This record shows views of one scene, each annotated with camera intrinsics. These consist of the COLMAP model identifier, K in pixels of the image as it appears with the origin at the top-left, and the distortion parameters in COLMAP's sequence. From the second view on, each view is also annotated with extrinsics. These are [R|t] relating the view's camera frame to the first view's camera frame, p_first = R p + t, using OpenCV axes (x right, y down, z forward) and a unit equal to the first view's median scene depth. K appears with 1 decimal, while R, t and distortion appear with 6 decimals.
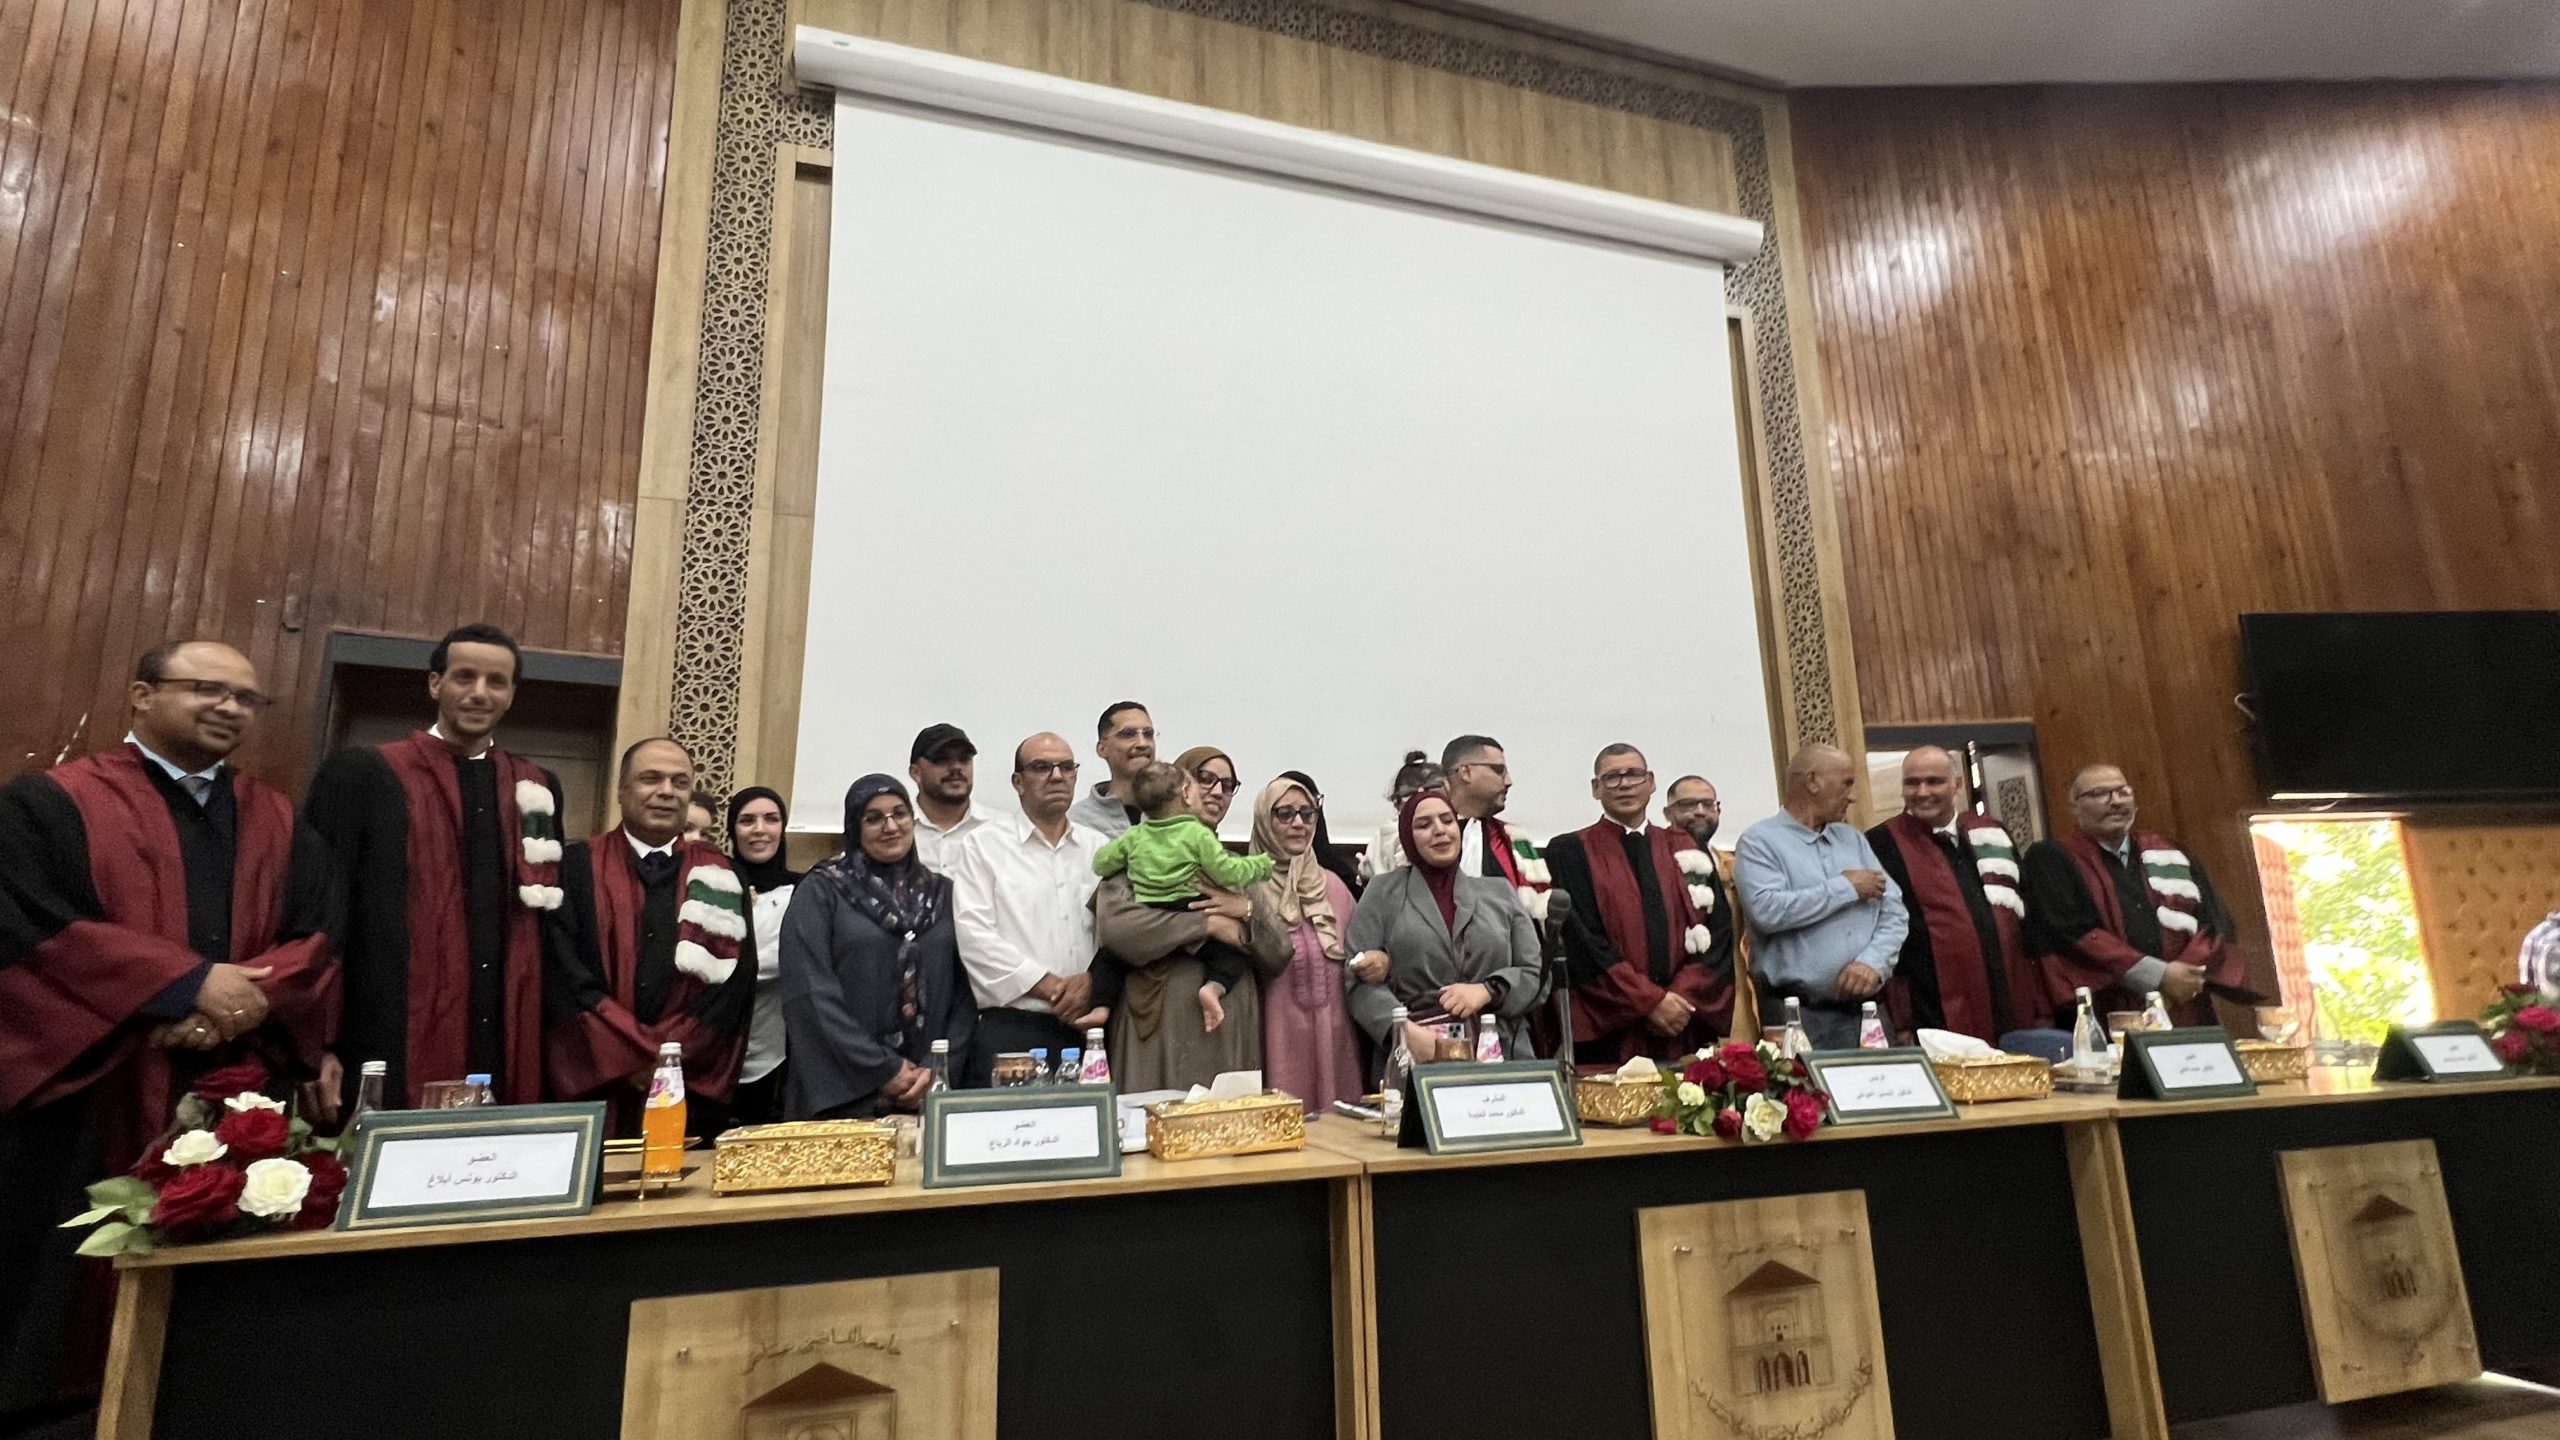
lens RADIAL K [[1251.4, 0, 1268.9], [0, 1251.4, 726.0], [0, 0, 1]] dist [-0.001495, -0.000202]
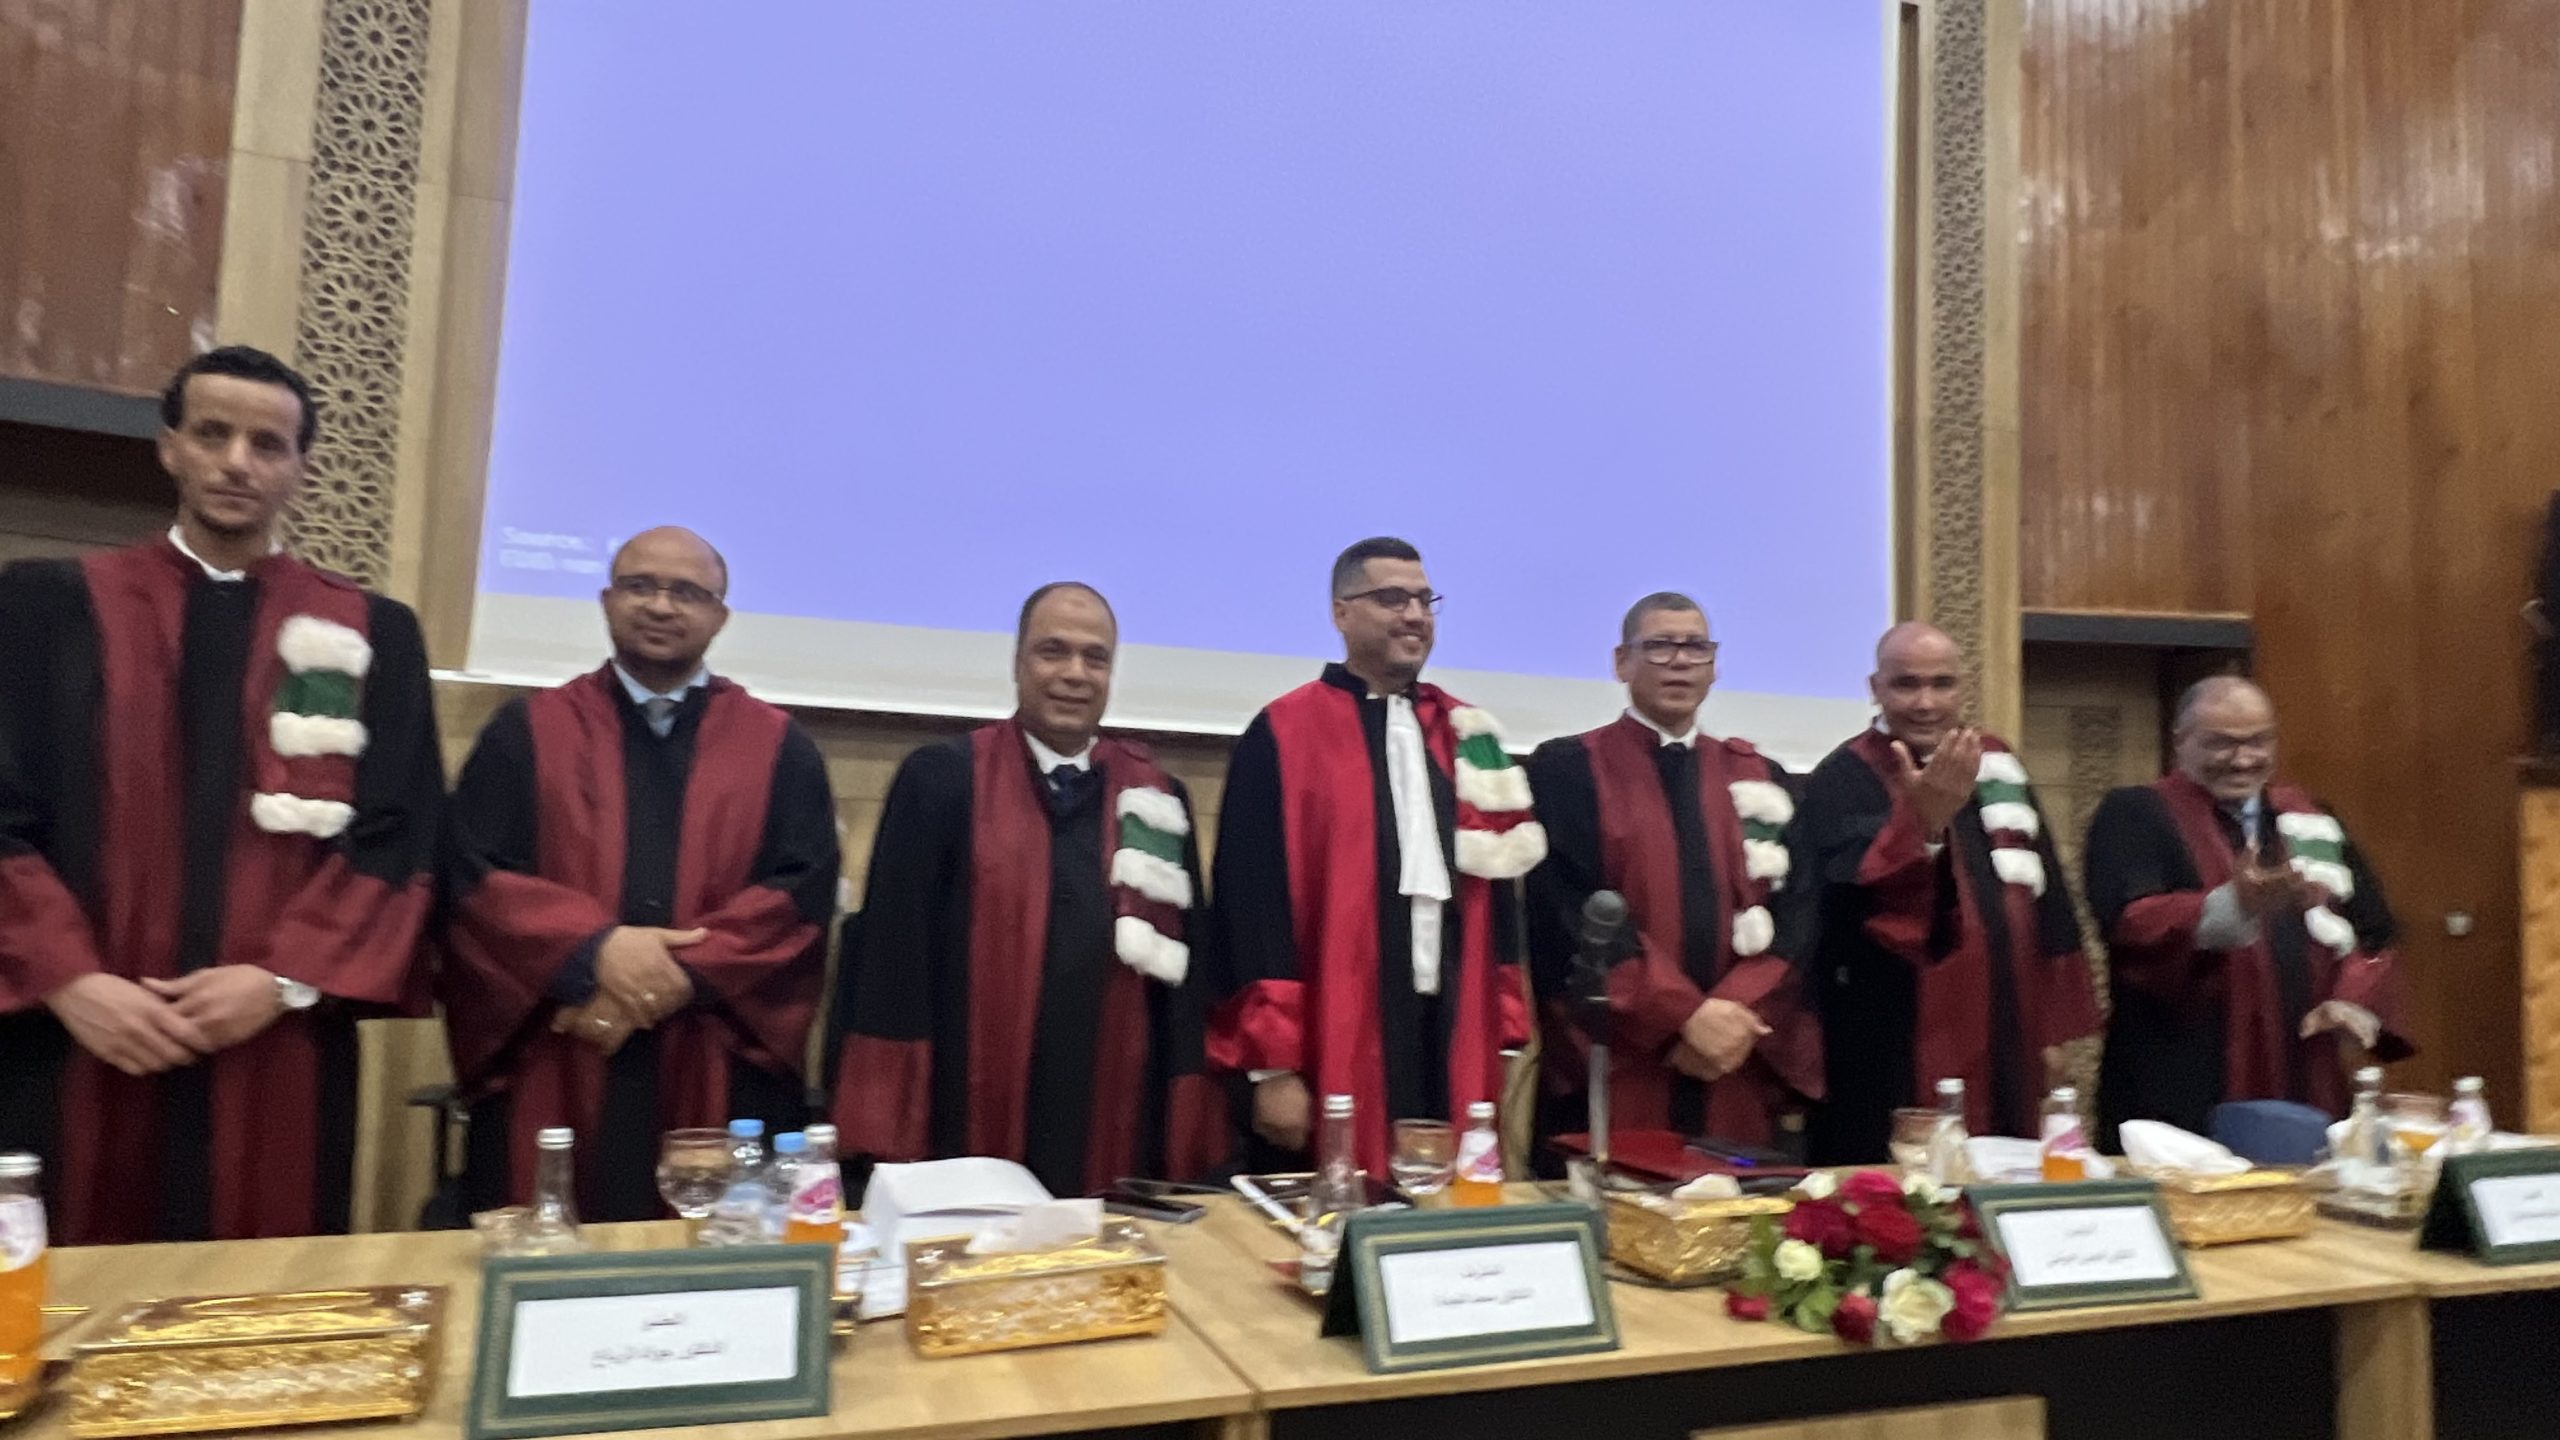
lens RADIAL K [[1533.6, 0, 1245.6], [0, 1533.6, 729.2], [0, 0, 1]] dist [-0.002727, -0.001636]
pose [[0.997595, 0.064539, 0.025270, 0.012213], [-0.067363, 0.988646, 0.134318, -0.021277], [-0.016315, -0.135697, 0.990616, 0.123670]]
